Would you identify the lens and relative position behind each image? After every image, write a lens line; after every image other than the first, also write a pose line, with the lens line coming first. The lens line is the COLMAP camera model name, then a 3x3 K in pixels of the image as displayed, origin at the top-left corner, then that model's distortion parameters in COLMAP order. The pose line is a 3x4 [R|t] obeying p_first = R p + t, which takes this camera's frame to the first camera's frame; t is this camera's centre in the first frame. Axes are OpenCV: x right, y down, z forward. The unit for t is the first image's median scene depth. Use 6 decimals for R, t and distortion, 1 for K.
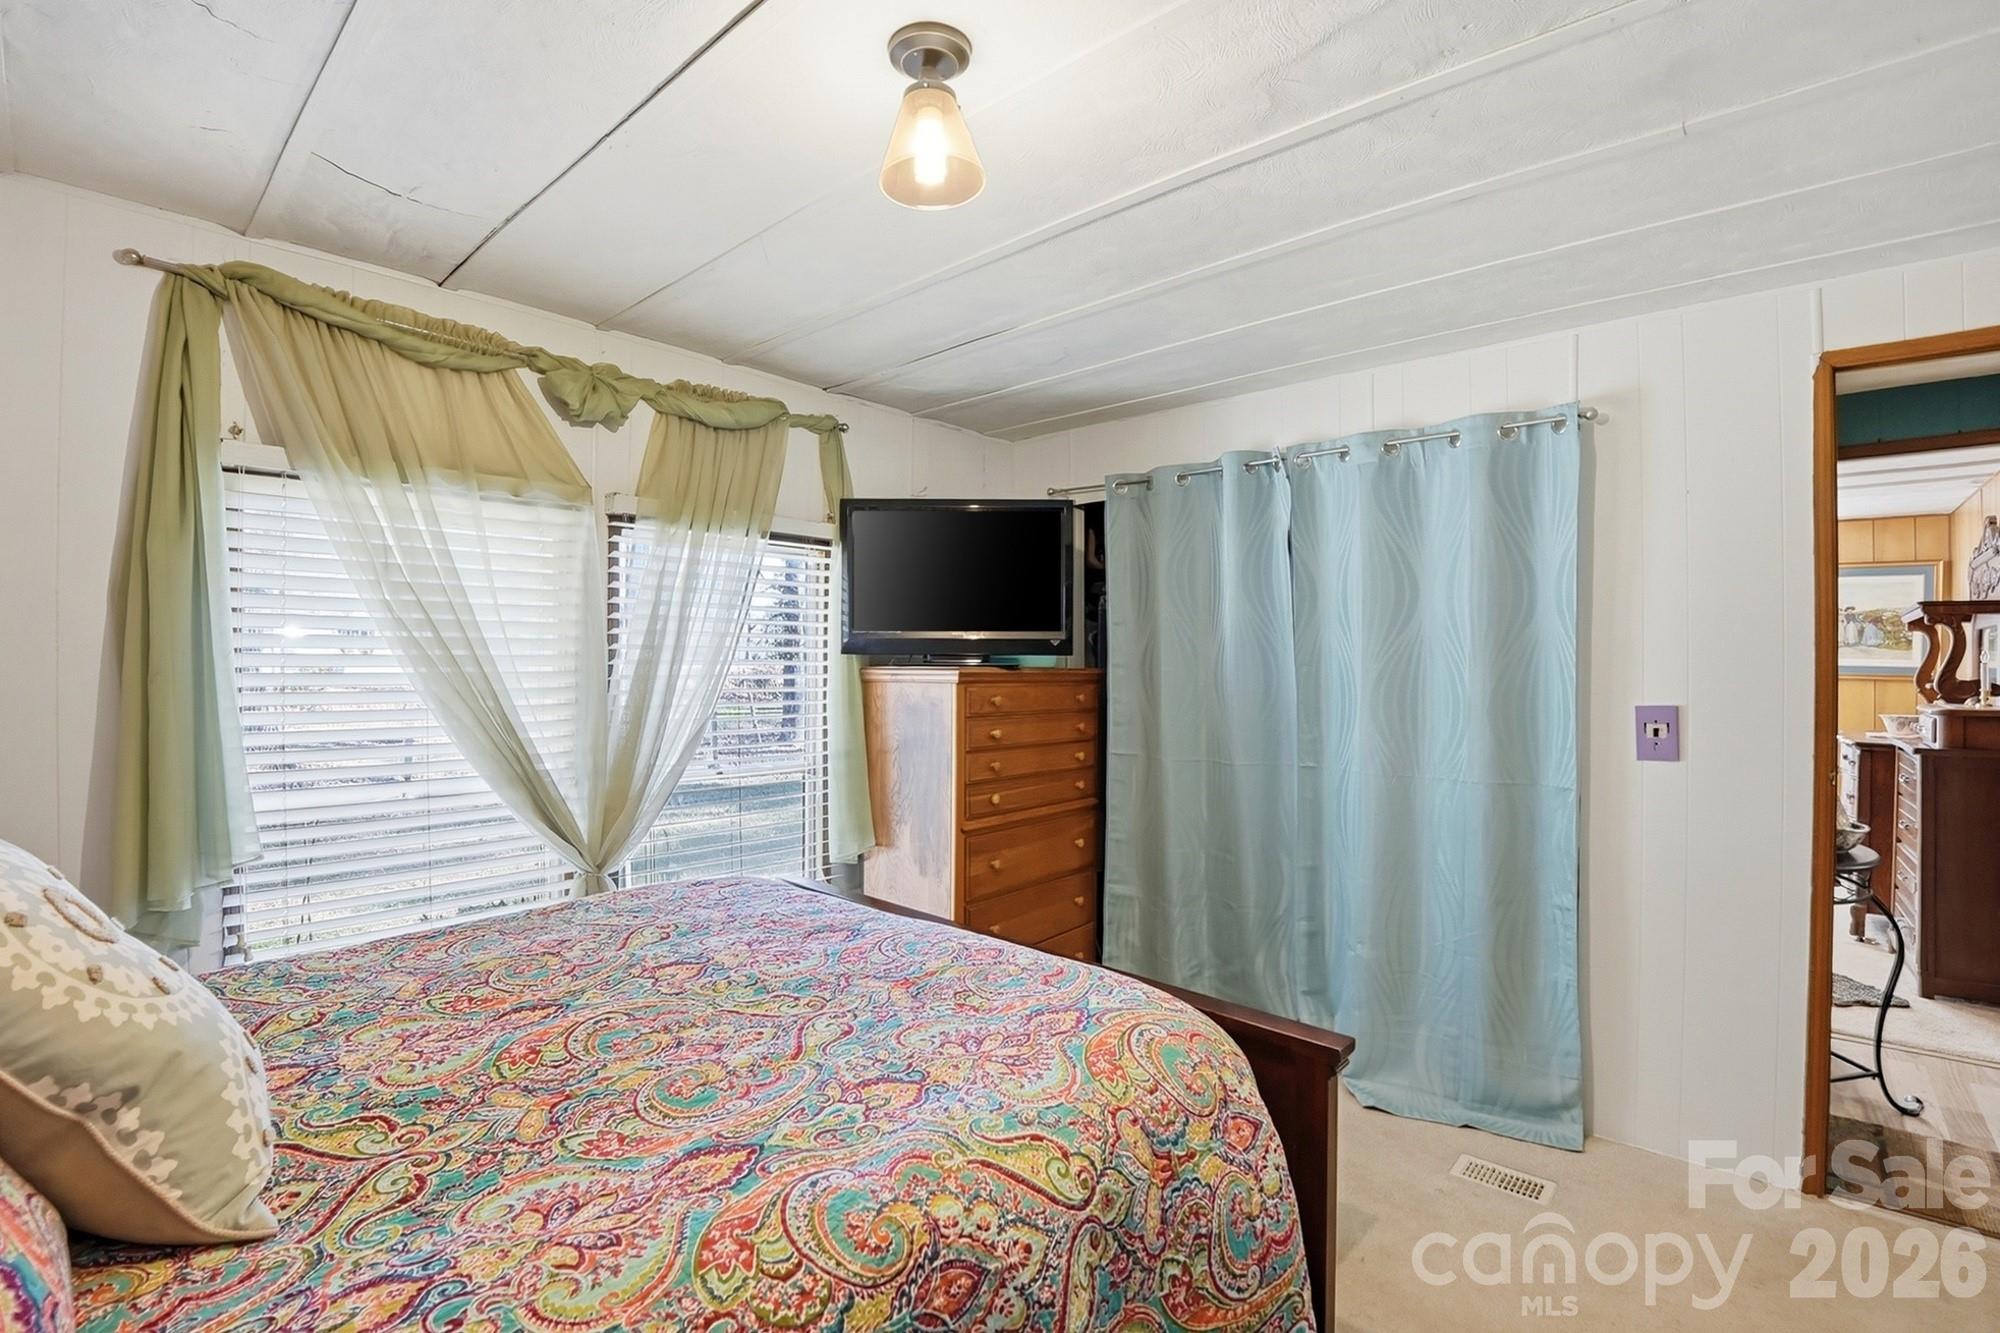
lens RADIAL K [[910.1, 0, 1000.0], [0, 910.1, 666.5], [0, 0, 1]] dist [-0.043223, 0.000195]
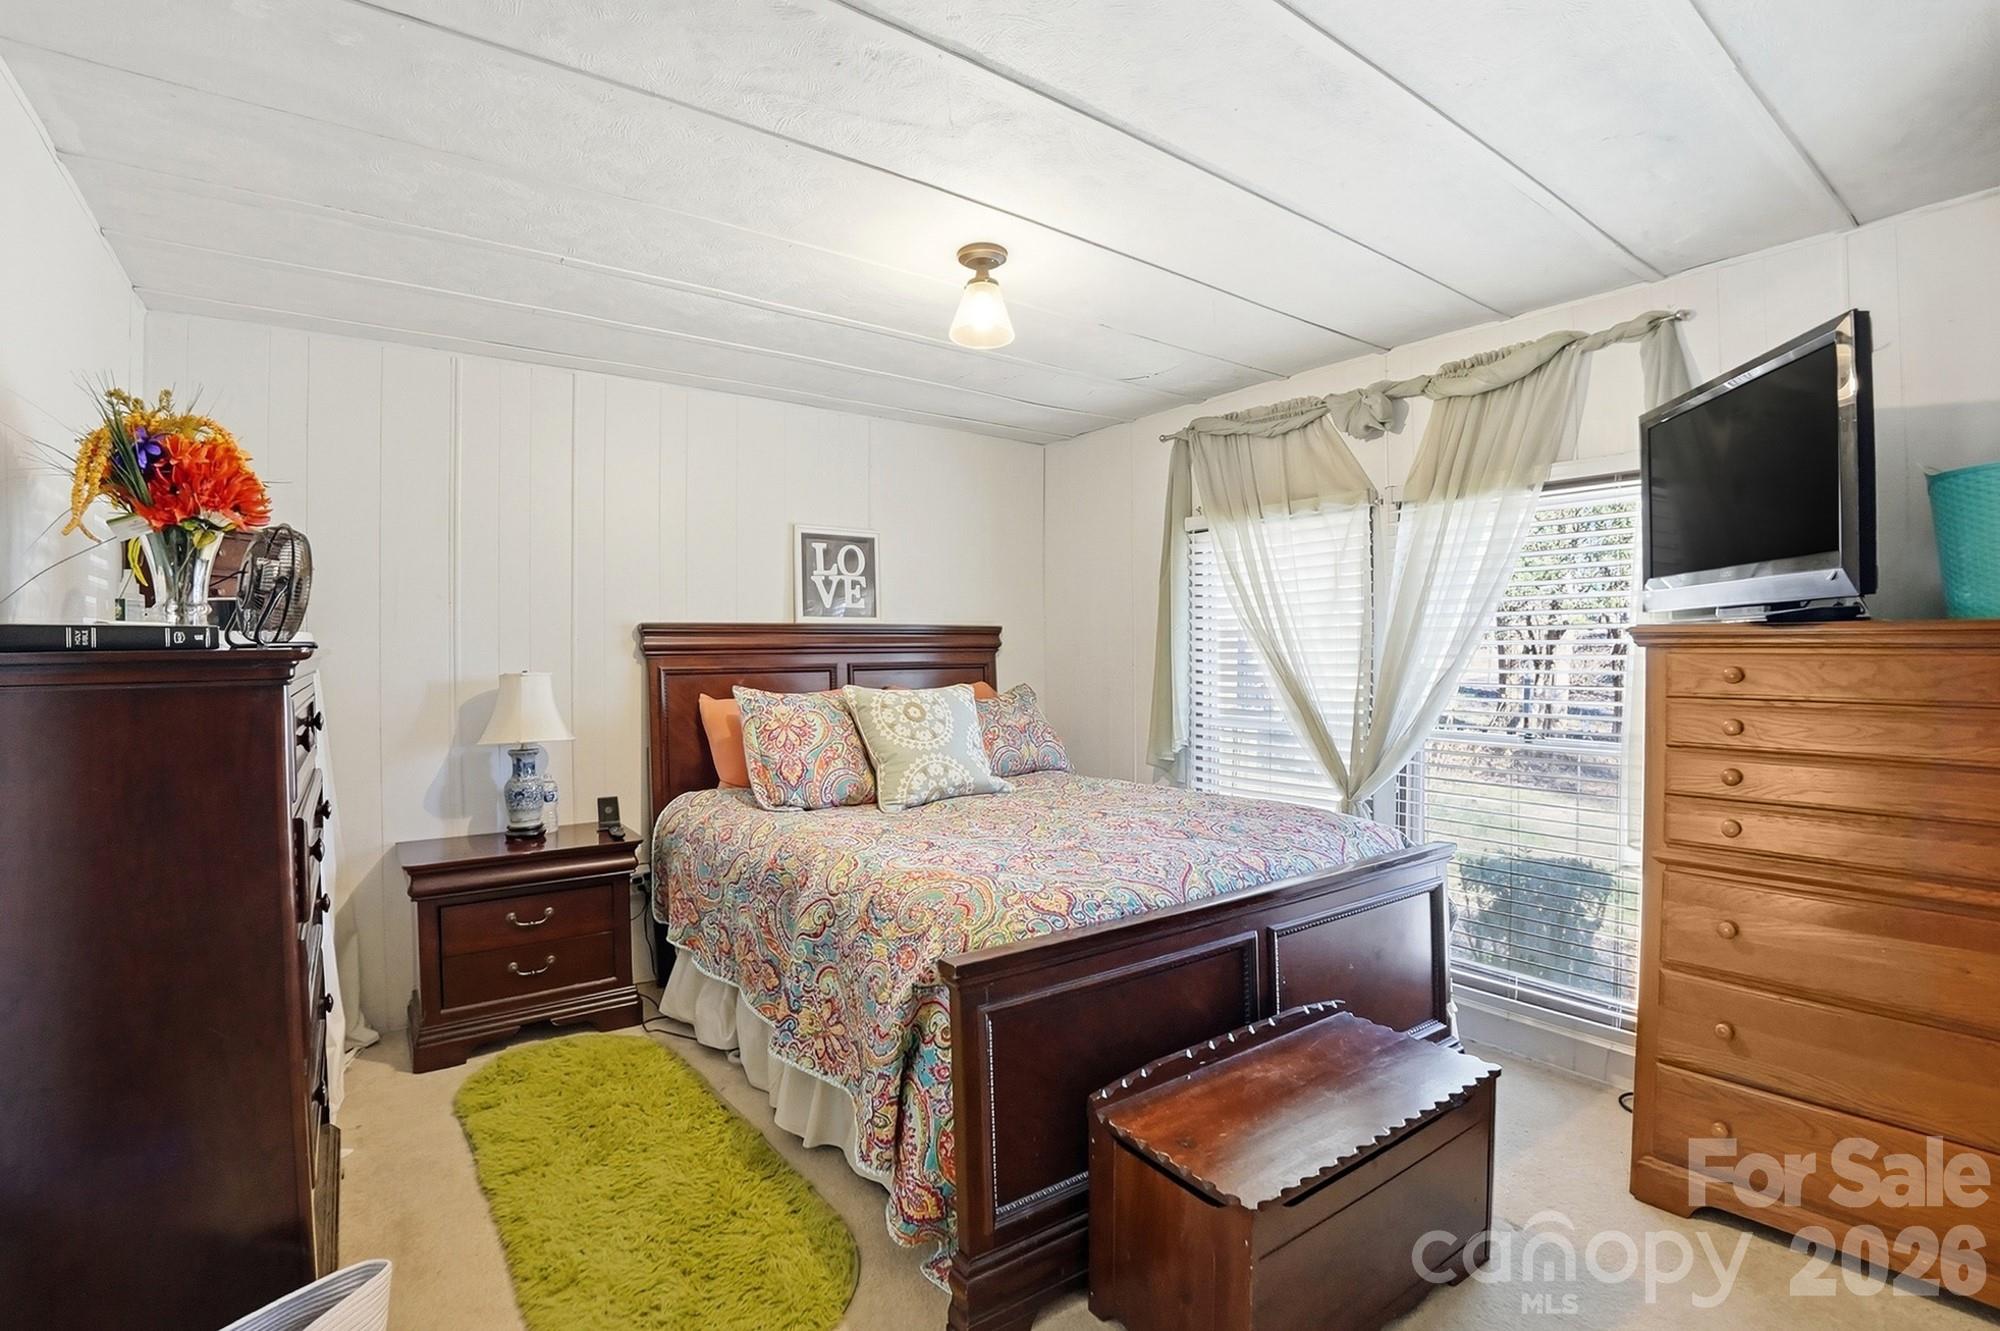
lens RADIAL K [[910.1, 0, 1000.0], [0, 910.1, 665.5], [0, 0, 1]] dist [-0.043223, 0.000195]
pose [[-0.194323, 0.004673, -0.980926, 0.842814], [-0.005510, 0.999968, 0.005855, 0.036556], [0.980922, 0.006543, -0.194291, 0.746772]]
